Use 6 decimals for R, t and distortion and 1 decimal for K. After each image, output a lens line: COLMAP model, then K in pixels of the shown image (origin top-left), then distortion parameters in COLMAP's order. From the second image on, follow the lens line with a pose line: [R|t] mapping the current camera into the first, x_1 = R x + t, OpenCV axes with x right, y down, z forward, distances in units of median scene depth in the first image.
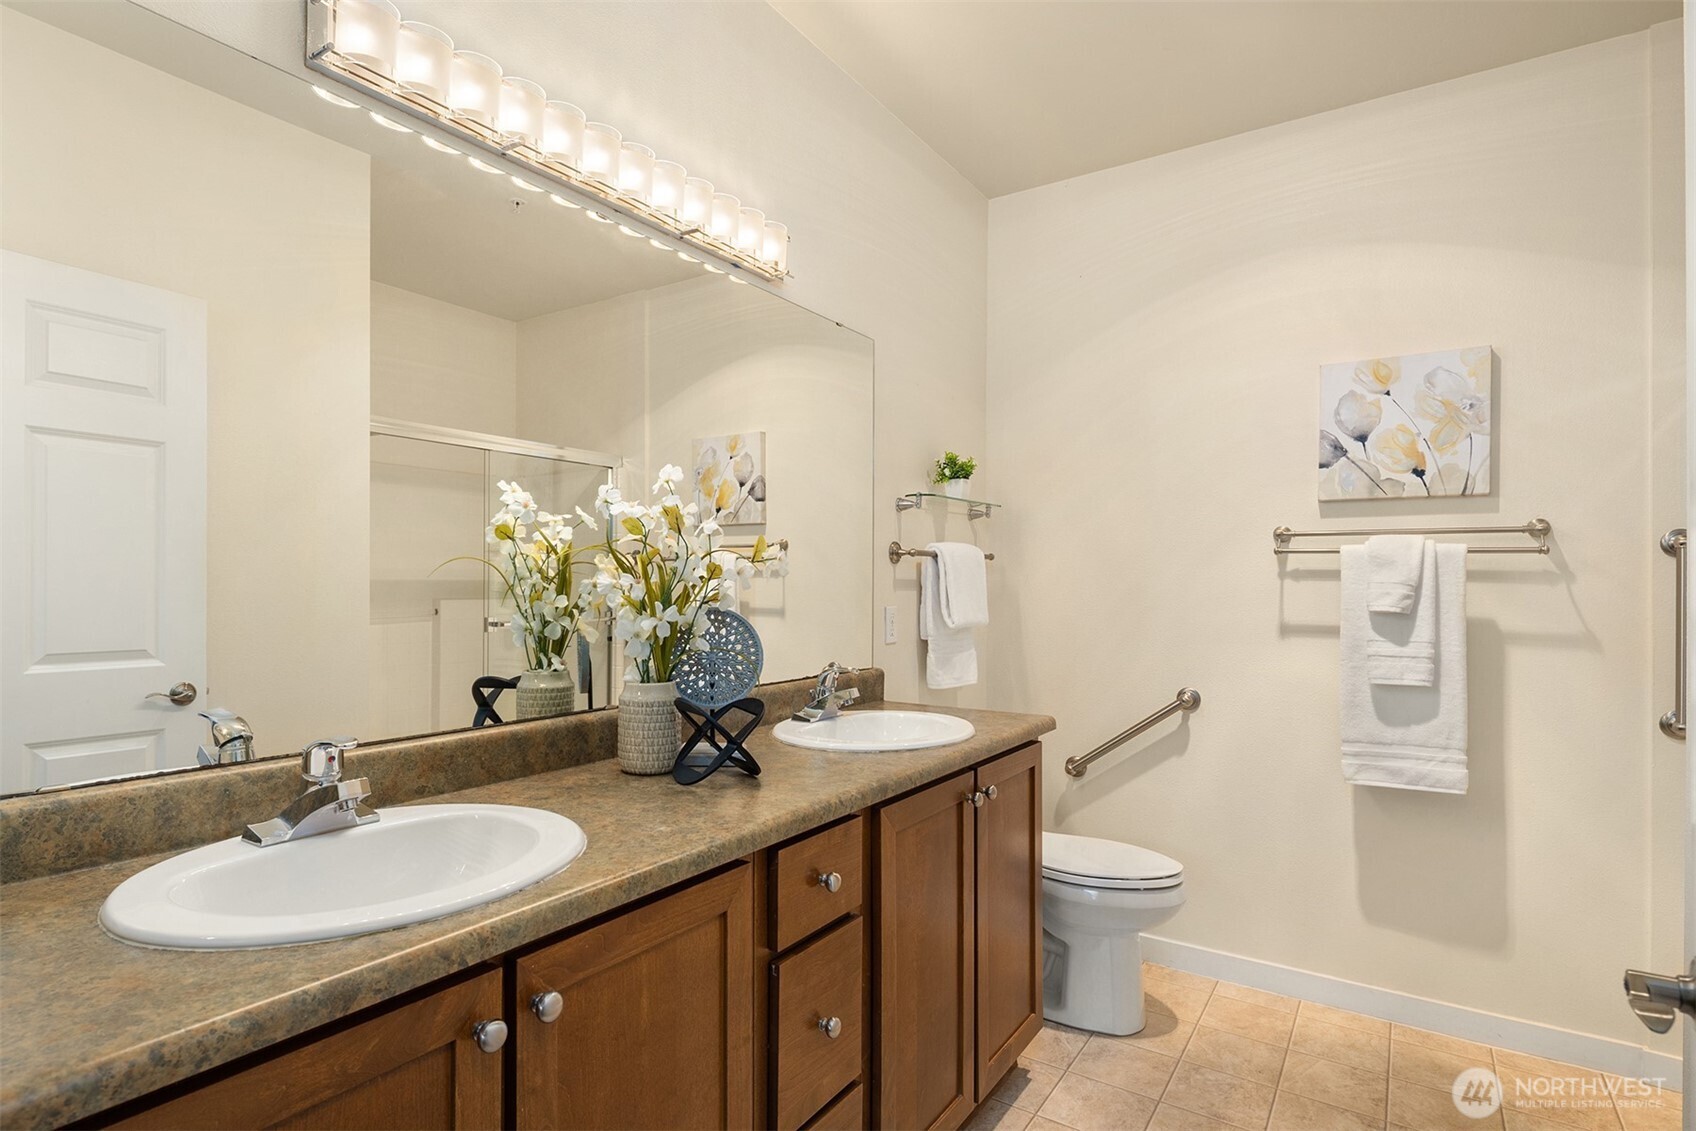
lens RADIAL K [[1000.9, 0, 832.2], [0, 1000.9, 578.3], [0, 0, 1]] dist [0.008138, 0.001212]
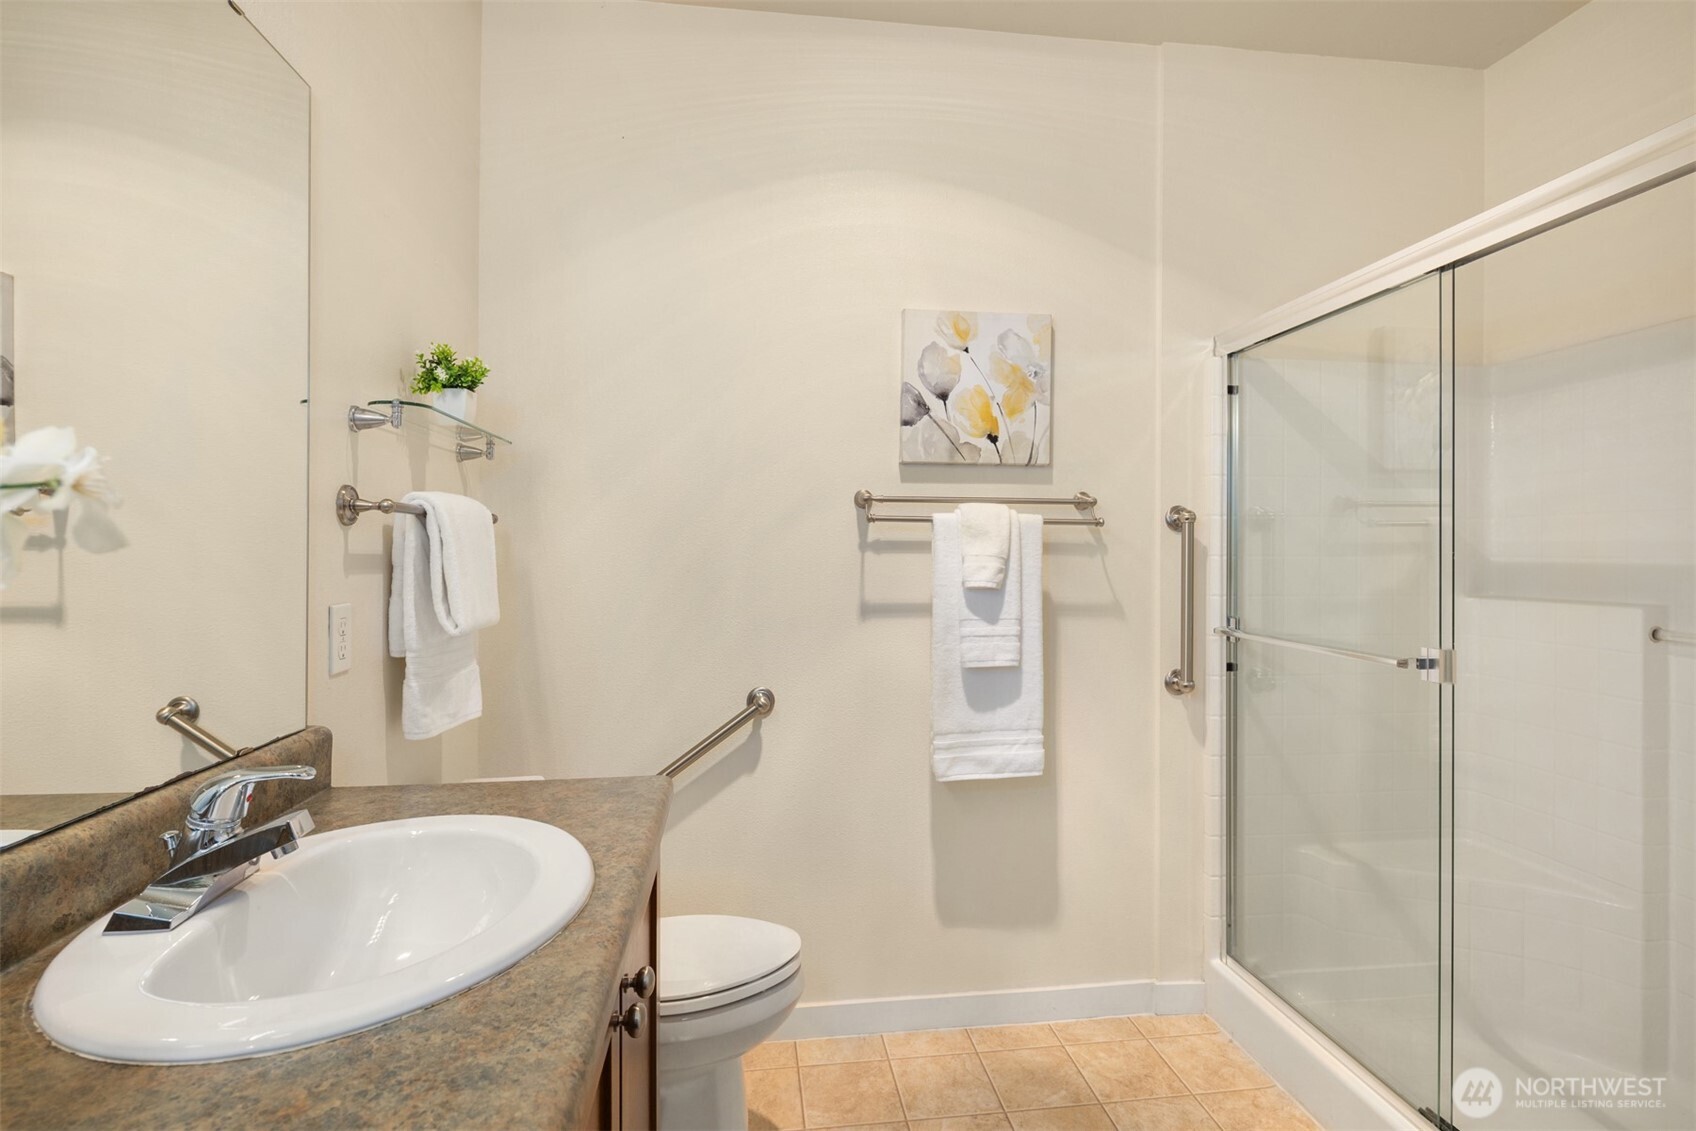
lens RADIAL K [[926.4, 0, 947.7], [0, 926.4, 547.9], [0, 0, 1]] dist [0.003375, -0.006291]
pose [[0.750081, 0.000204, 0.661345, -0.023986], [-0.000689, 1.000000, 0.000473, -0.002674], [-0.661345, -0.000810, 0.750081, 0.379798]]
